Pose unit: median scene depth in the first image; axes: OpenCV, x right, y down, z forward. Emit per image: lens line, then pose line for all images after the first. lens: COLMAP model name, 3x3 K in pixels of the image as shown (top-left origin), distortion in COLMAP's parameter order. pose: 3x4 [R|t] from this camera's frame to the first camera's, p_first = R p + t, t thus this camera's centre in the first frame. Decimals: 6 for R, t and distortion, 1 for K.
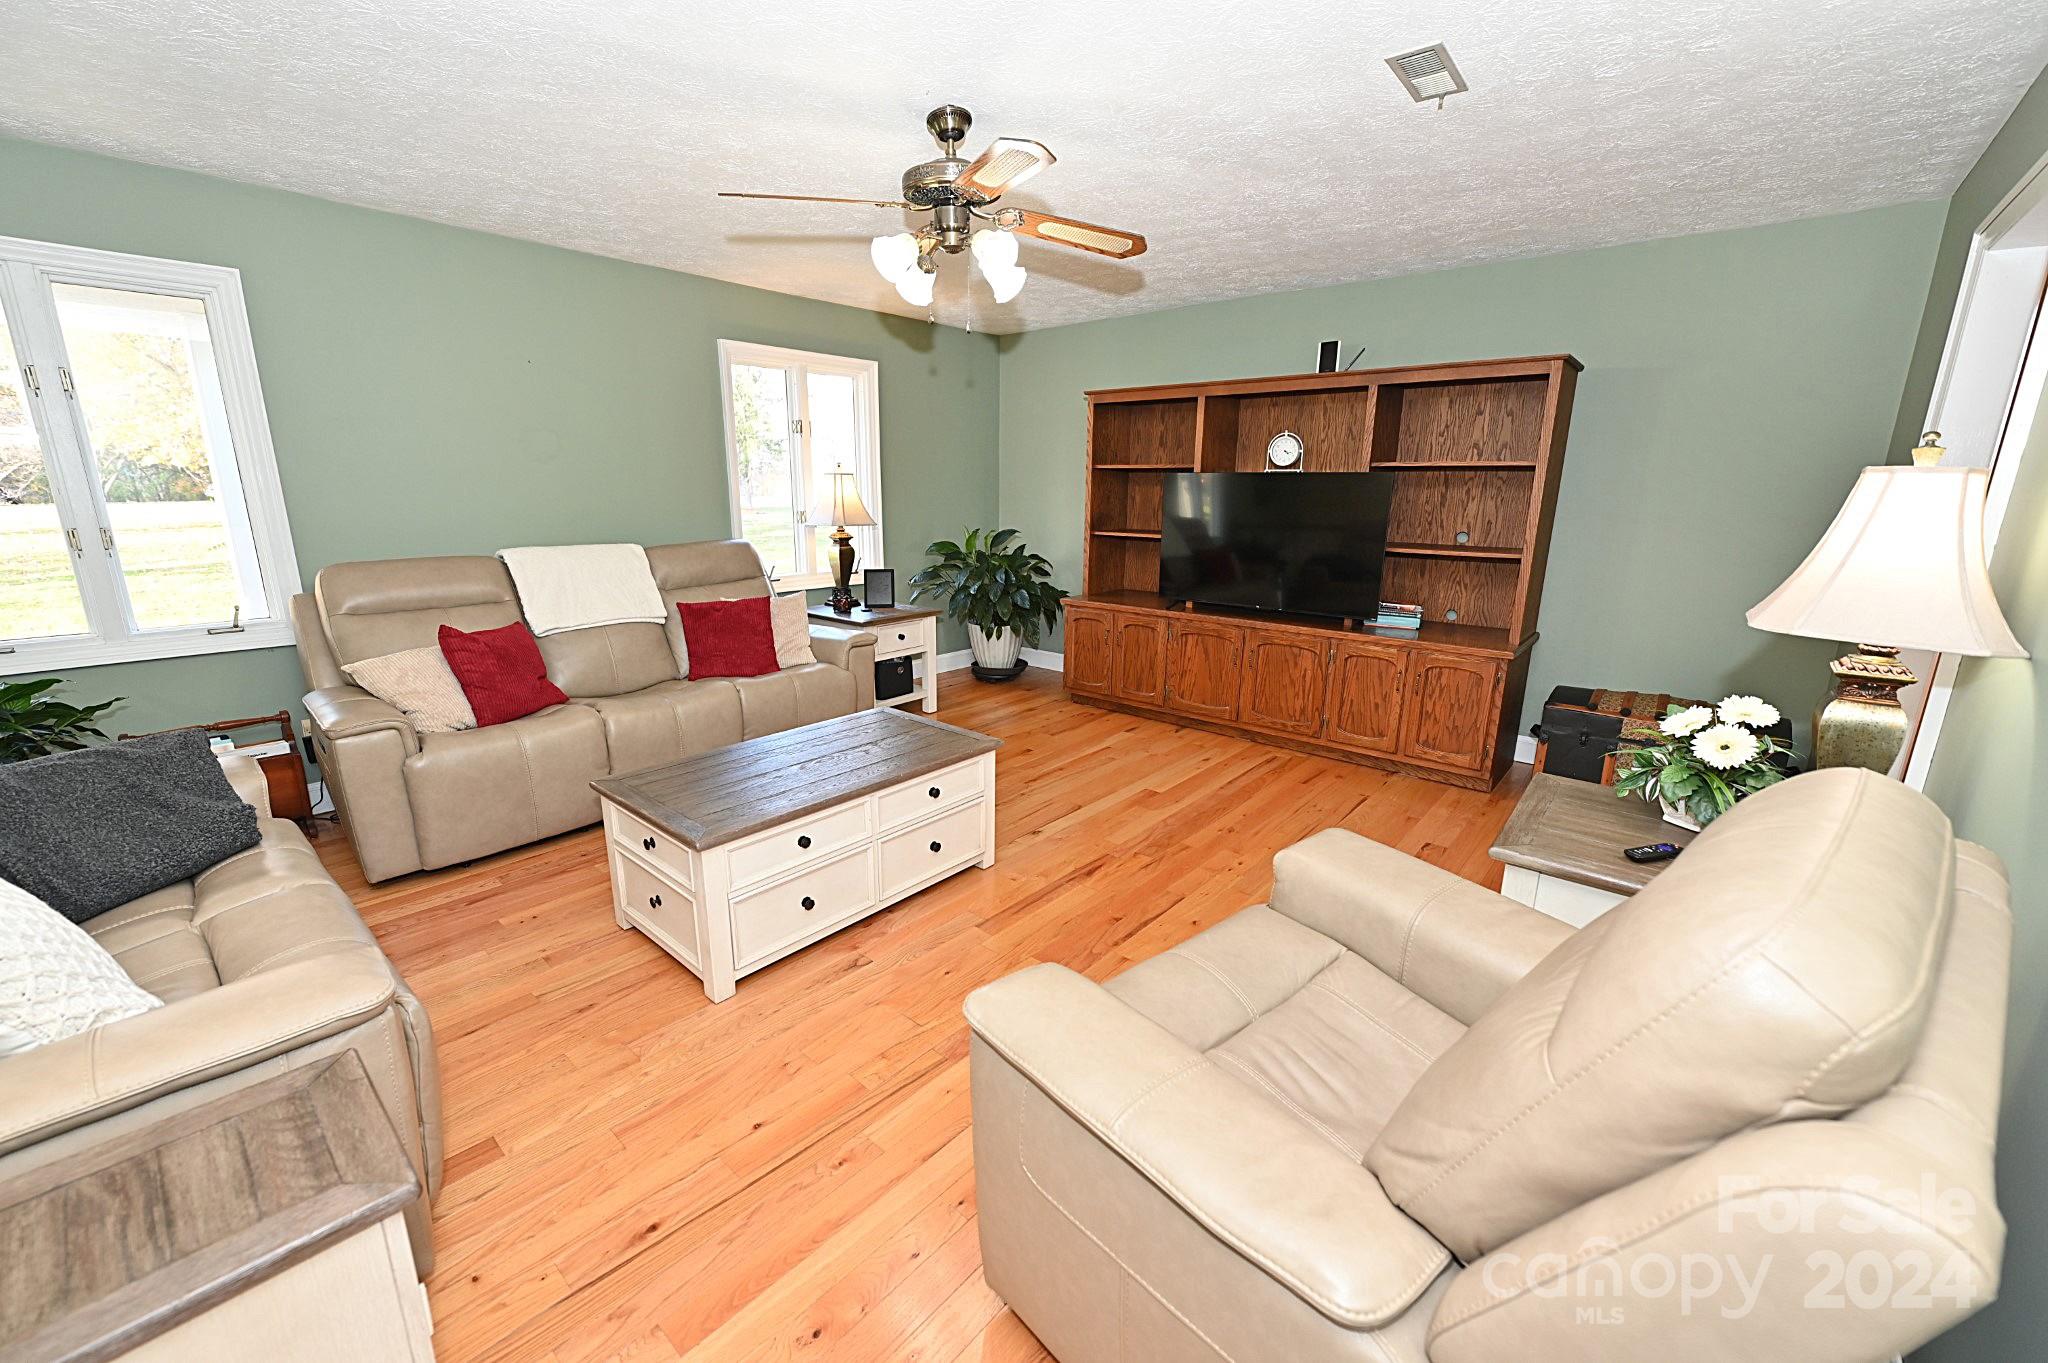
lens RADIAL K [[810.6, 0, 1012.5], [0, 810.6, 689.1], [0, 0, 1]] dist [-0.009493, 0.000073]
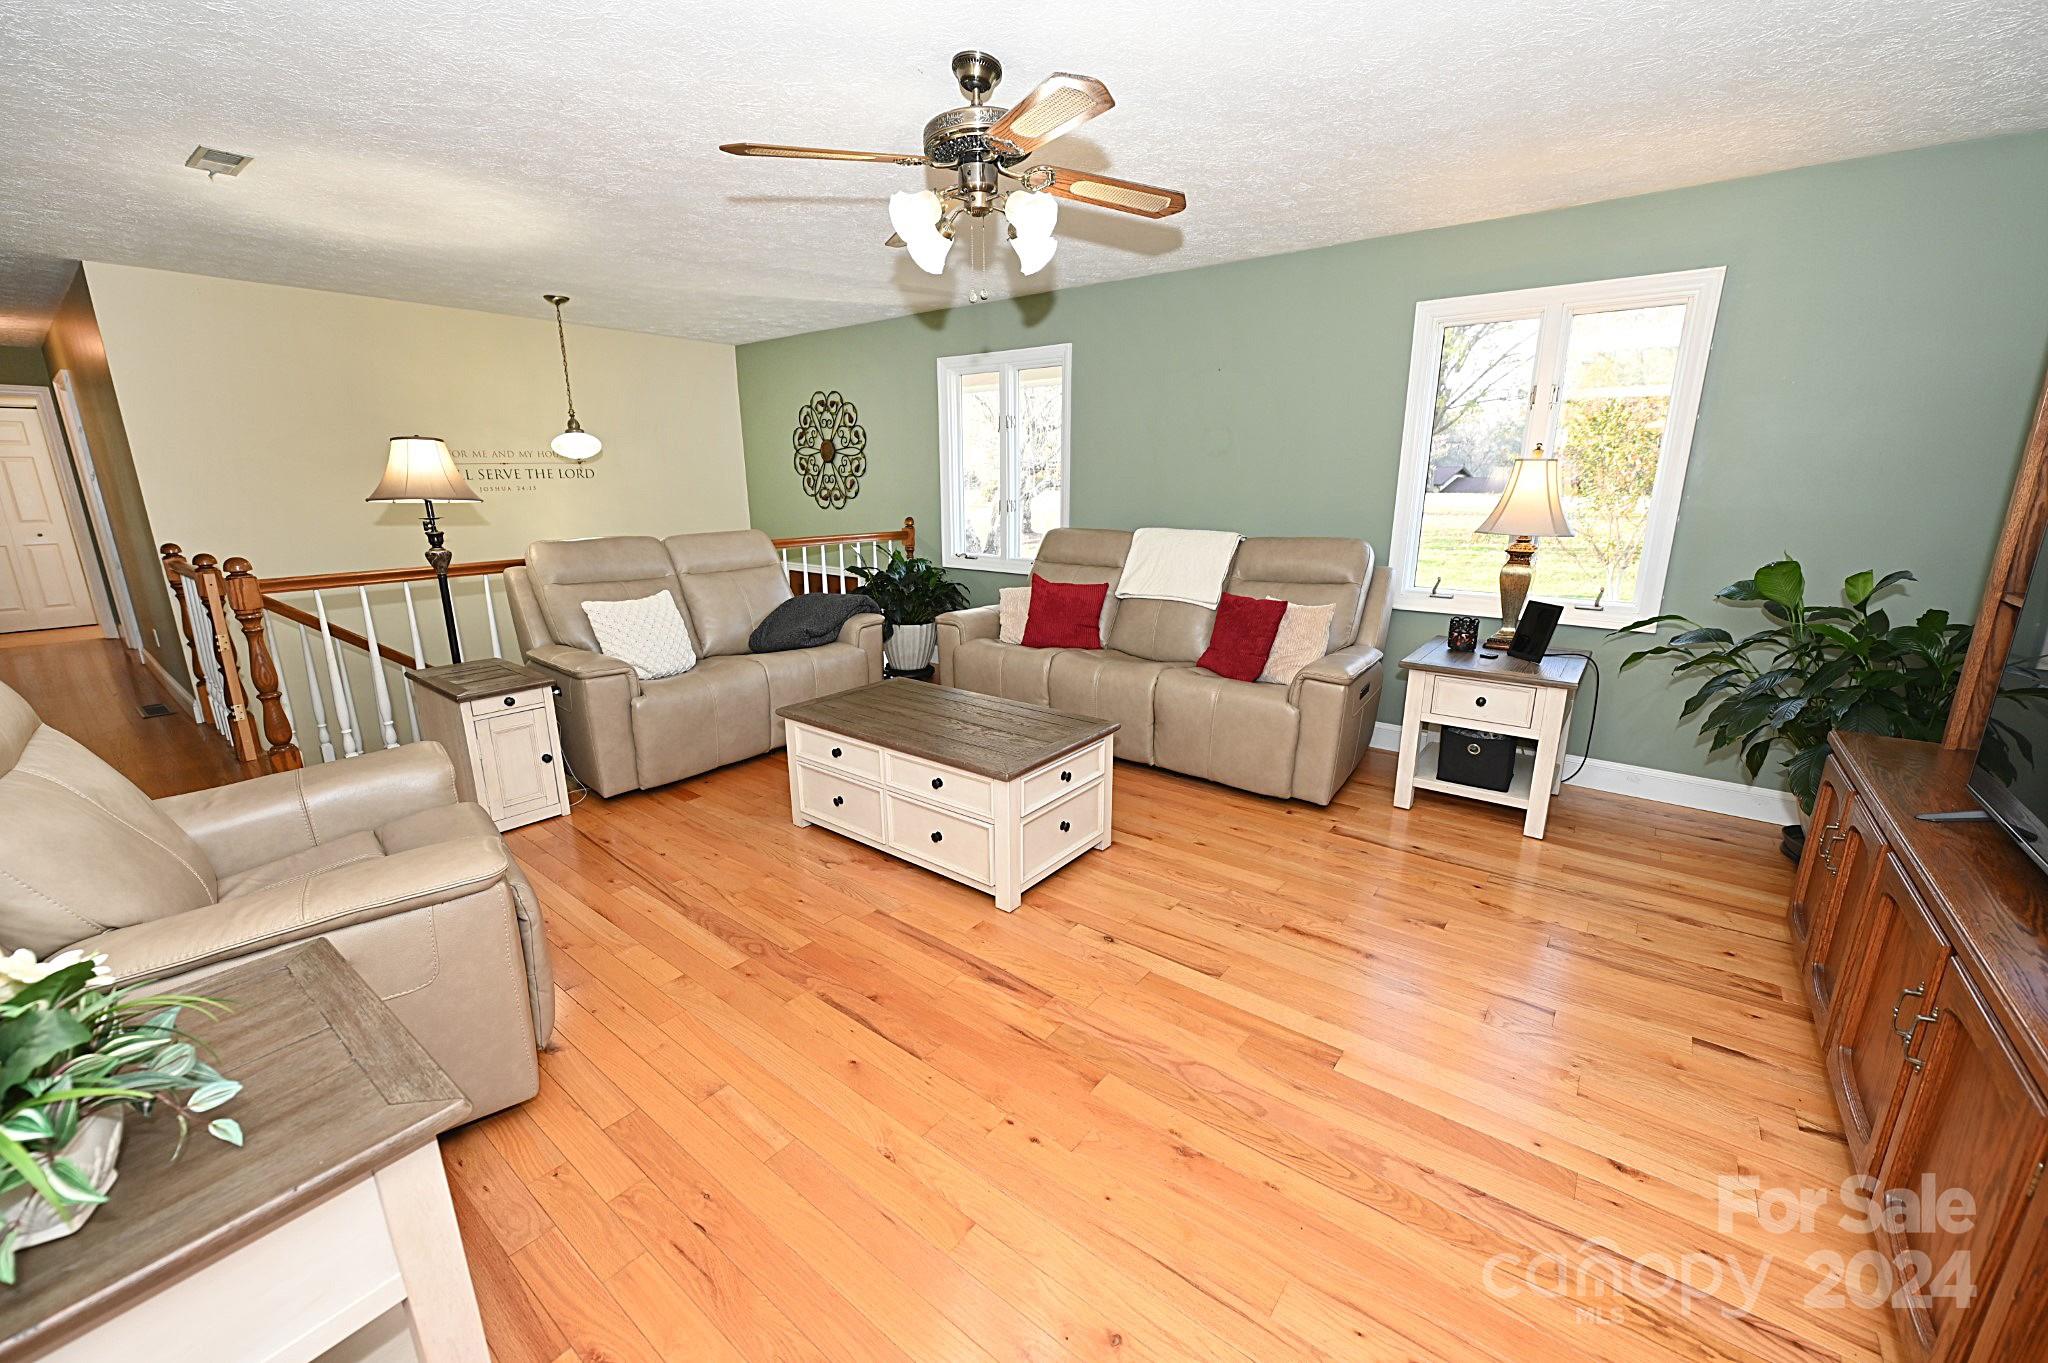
lens RADIAL K [[810.6, 0, 1026.2], [0, 810.6, 684.8], [0, 0, 1]] dist [-0.009493, 0.000073]
pose [[0.058356, 0.245290, -0.967692, 0.493841], [-0.241690, 0.943978, 0.224704, -0.139137], [0.968597, 0.220768, 0.114371, 0.563728]]
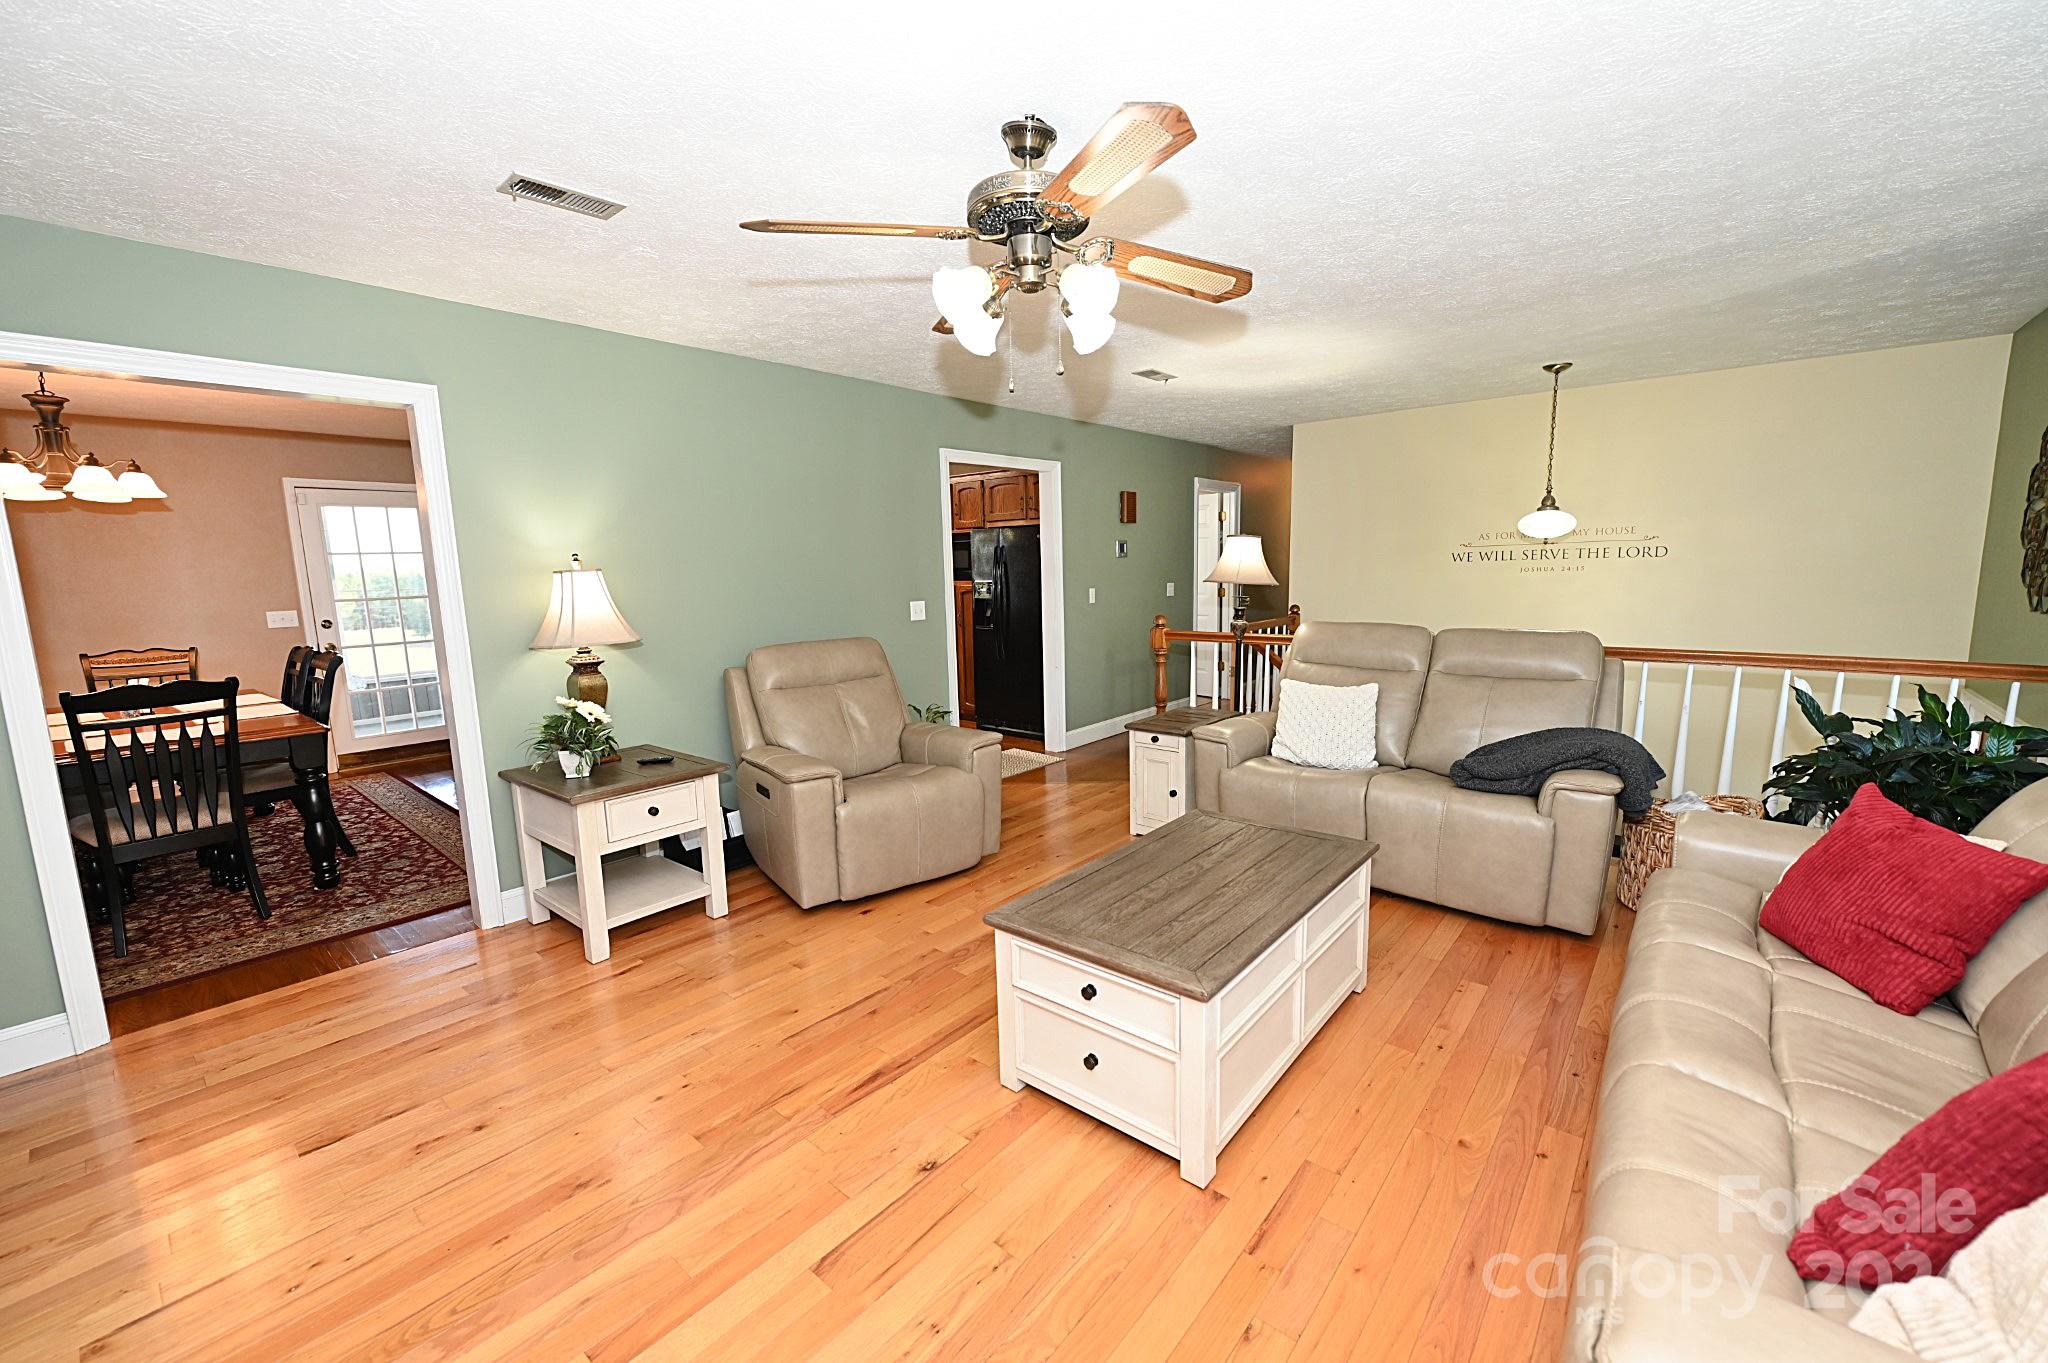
lens RADIAL K [[810.6, 0, 1020.3], [0, 810.6, 687.6], [0, 0, 1]] dist [-0.009493, 0.000073]
pose [[-0.999747, 0.020660, -0.008883, -0.026423], [0.015607, 0.921796, 0.387362, -0.259951], [0.016191, 0.387125, -0.921885, 1.002057]]
